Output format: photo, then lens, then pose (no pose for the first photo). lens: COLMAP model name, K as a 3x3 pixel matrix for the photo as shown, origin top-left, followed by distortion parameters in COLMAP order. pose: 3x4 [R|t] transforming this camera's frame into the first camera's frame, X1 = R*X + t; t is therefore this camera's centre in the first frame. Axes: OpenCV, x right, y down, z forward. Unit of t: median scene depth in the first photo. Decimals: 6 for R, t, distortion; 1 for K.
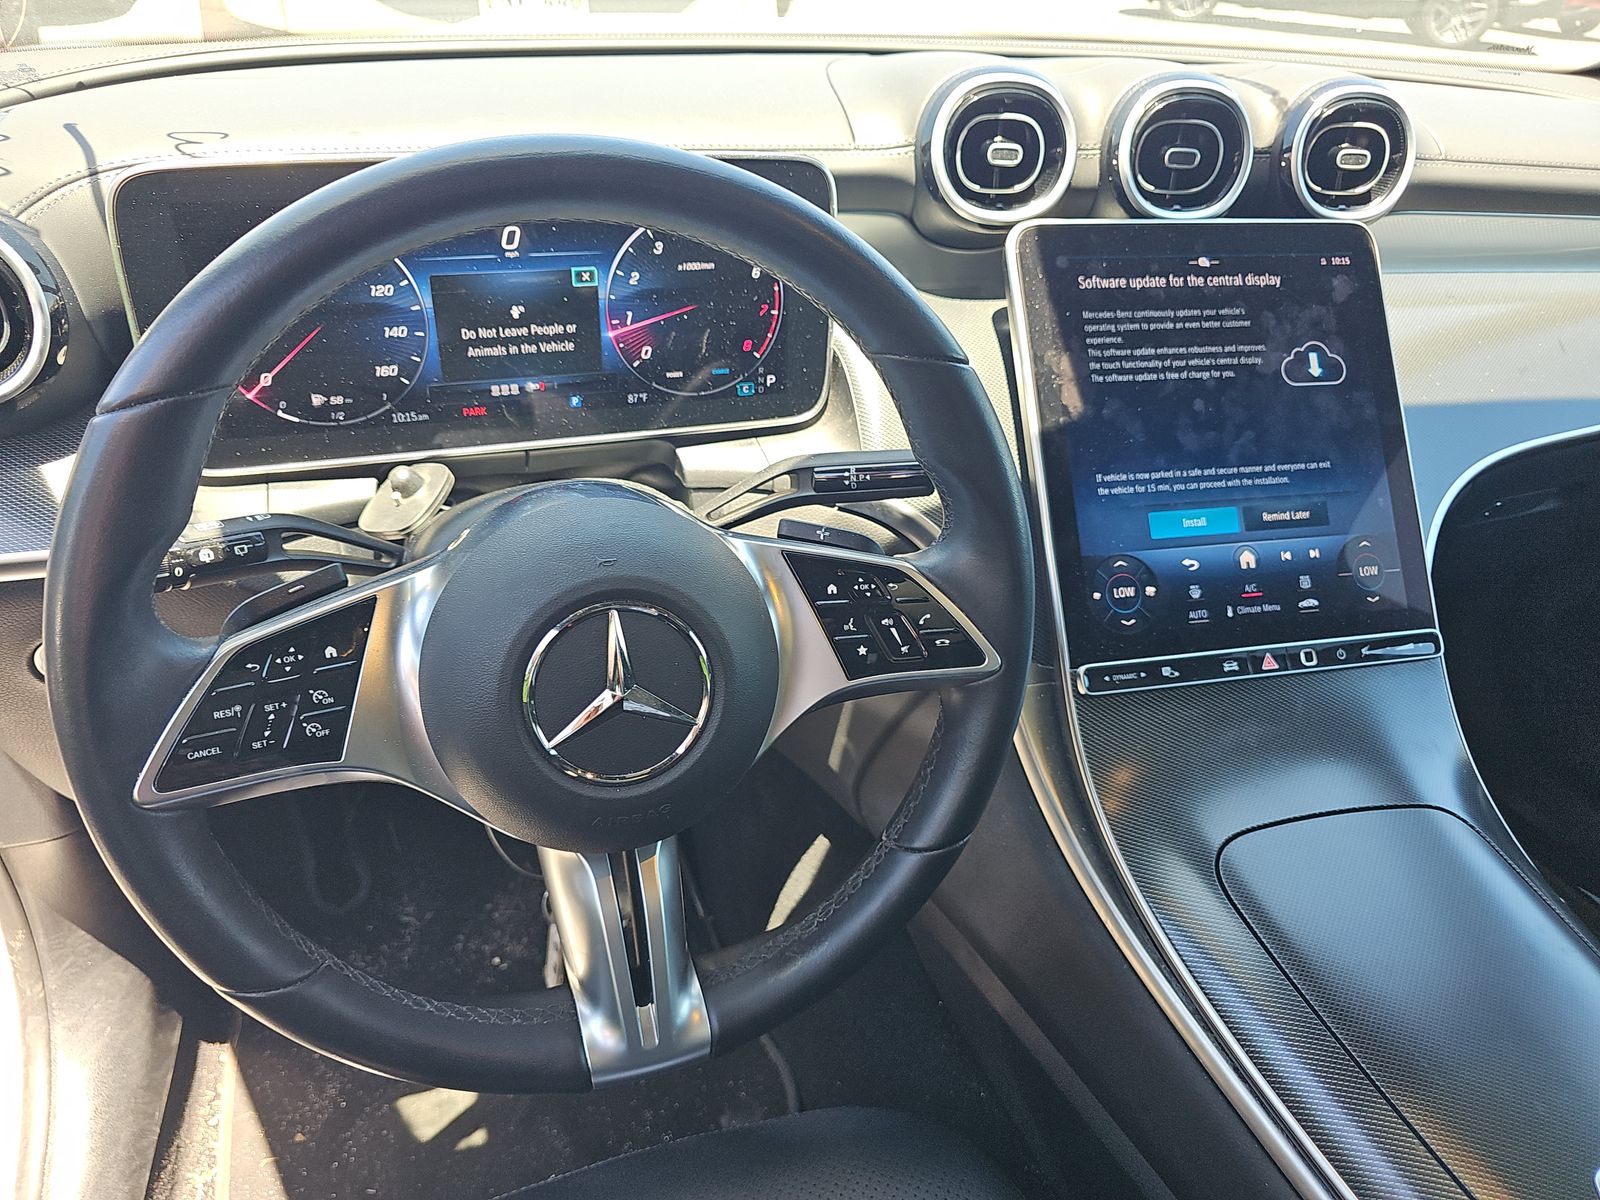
lens RADIAL K [[1044.5, 0, 795.1], [0, 1044.5, 598.1], [0, 0, 1]] dist [0.006544, -0.018382]
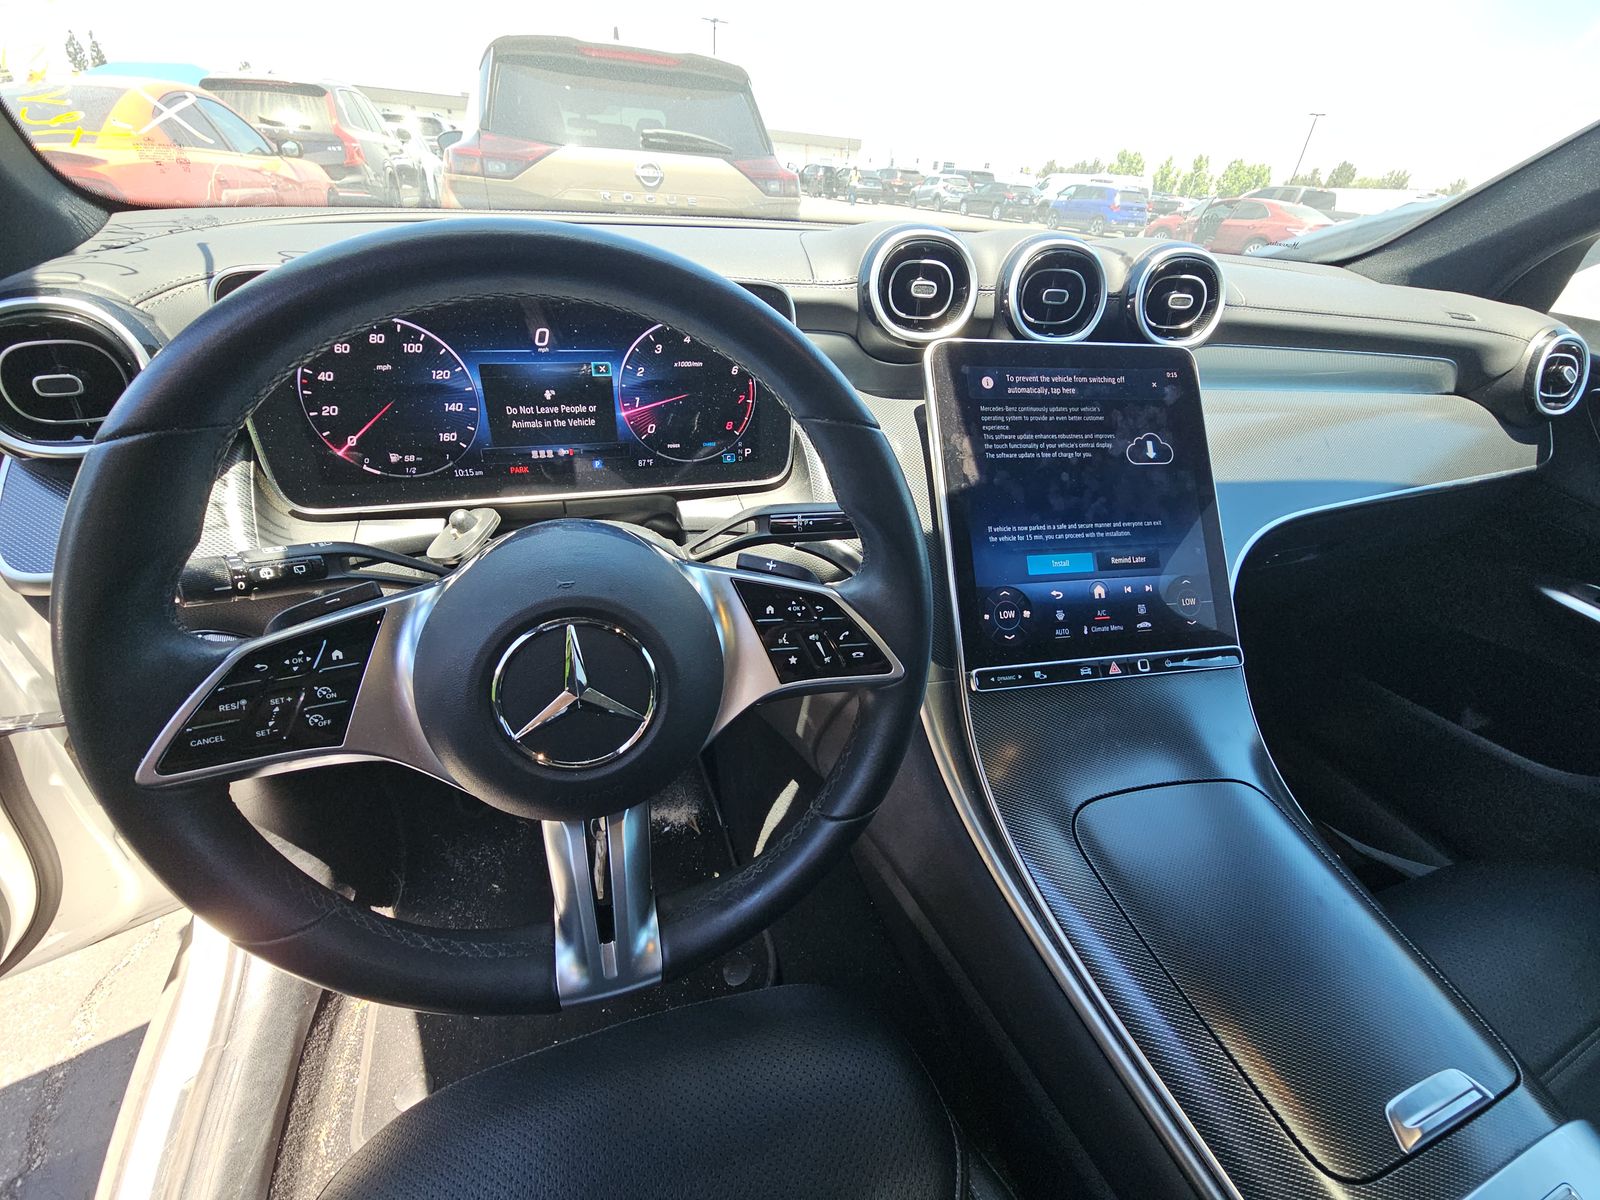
lens RADIAL K [[635.5, 0, 806.7], [0, 635.5, 603.6], [0, 0, 1]] dist [-0.011045, -0.000813]
pose [[0.999720, 0.019712, -0.013082, 0.073822], [-0.019814, 0.999774, -0.007743, -0.008791], [0.012926, 0.008000, 0.999884, 0.197470]]
